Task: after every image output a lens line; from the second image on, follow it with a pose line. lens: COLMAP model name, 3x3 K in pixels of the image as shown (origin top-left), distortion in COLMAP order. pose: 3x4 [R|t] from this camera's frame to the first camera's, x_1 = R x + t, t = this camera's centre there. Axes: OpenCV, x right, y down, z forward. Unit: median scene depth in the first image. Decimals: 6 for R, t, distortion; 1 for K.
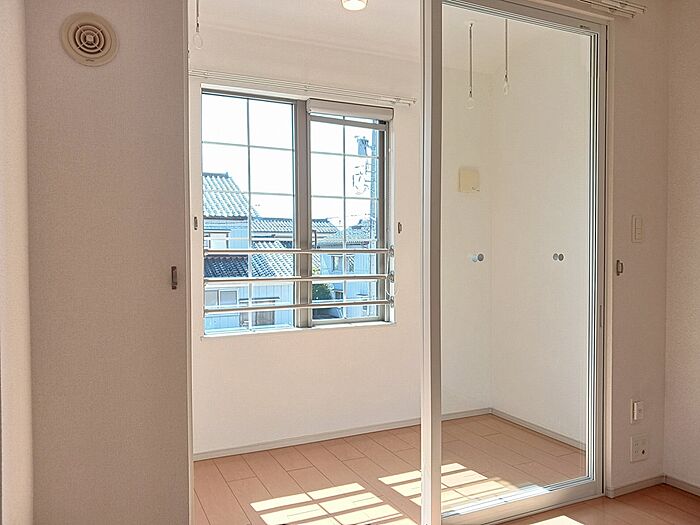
lens RADIAL K [[562.7, 0, 350.0], [0, 562.7, 262.5], [0, 0, 1]] dist [0.001640, 0.000469]
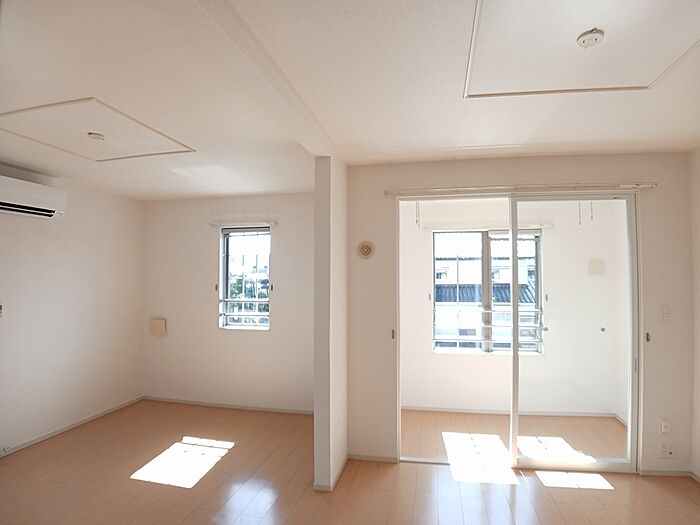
lens RADIAL K [[419.4, 0, 350.0], [0, 419.4, 262.5], [0, 0, 1]] dist [-0.003237, -0.001782]
pose [[0.798716, -0.027525, -0.601079, 0.523122], [0.003067, 0.999126, -0.041677, -0.163307], [0.601701, 0.031444, 0.798102, -0.527105]]
